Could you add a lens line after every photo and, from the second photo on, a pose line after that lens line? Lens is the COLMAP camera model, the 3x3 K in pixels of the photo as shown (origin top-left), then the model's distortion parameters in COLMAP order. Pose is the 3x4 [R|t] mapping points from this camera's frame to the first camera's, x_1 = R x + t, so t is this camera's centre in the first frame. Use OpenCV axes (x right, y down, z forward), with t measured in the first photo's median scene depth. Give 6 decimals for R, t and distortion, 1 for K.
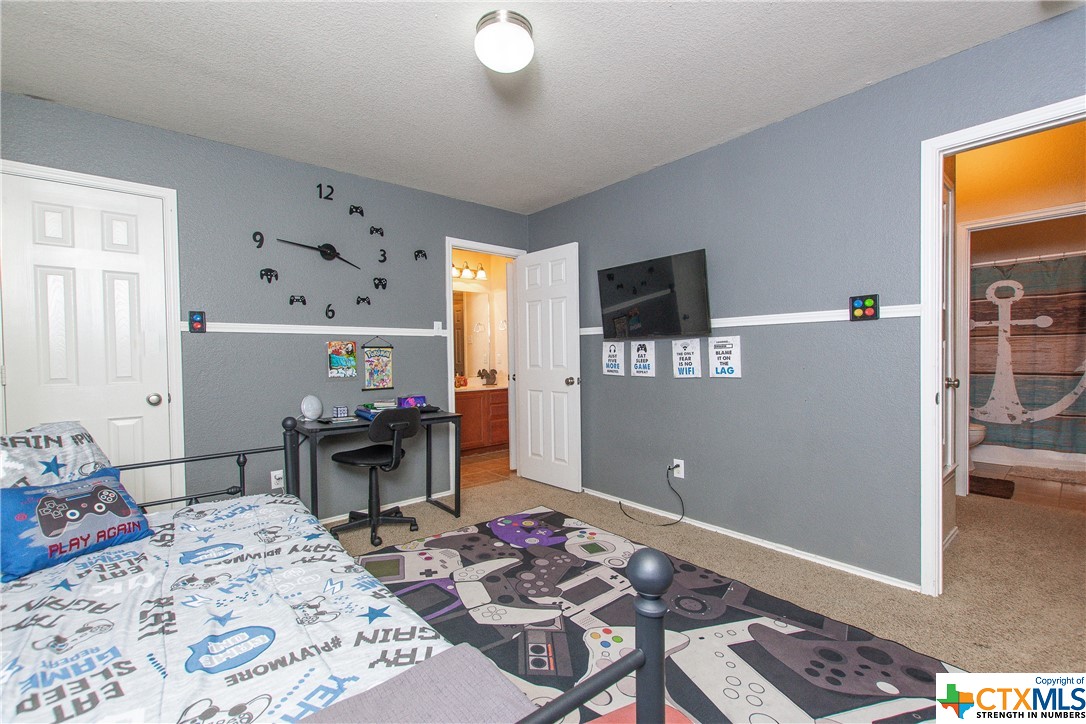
lens RADIAL K [[478.9, 0, 536.4], [0, 478.9, 362.8], [0, 0, 1]] dist [-0.000694, -0.000242]
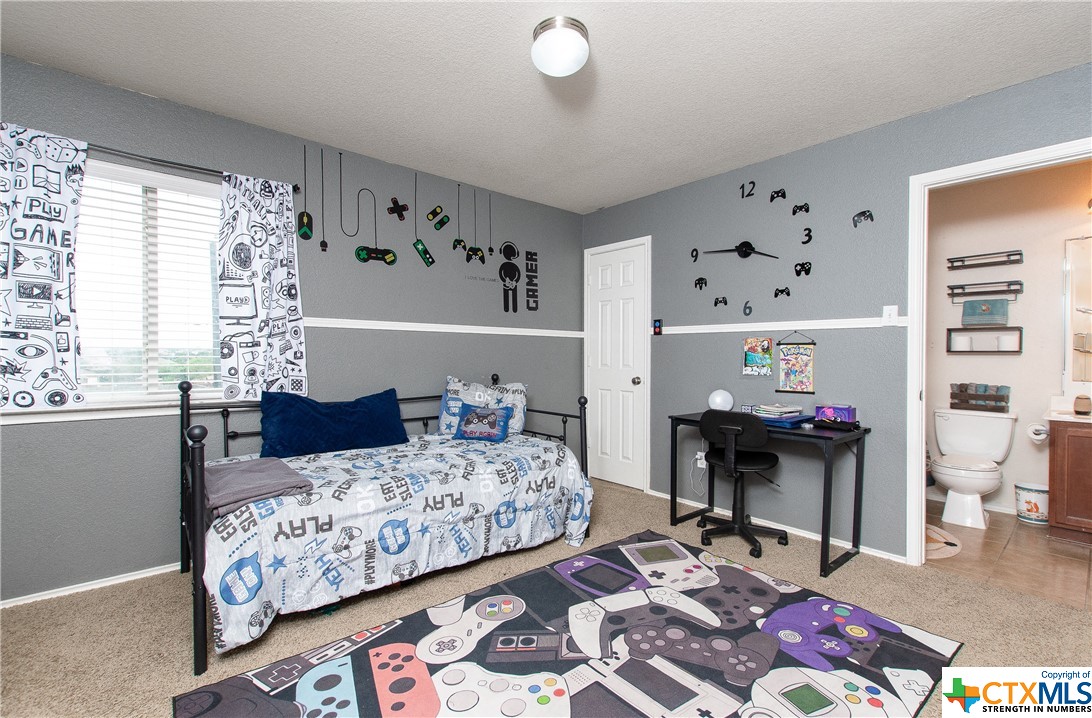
lens RADIAL K [[481.5, 0, 538.9], [0, 481.5, 357.5], [0, 0, 1]] dist [-0.000694, -0.000242]
pose [[-0.011270, 0.018952, -0.999757, 0.621730], [-0.021120, 0.999593, 0.019187, -0.016724], [0.999713, 0.021331, -0.010865, 0.623747]]
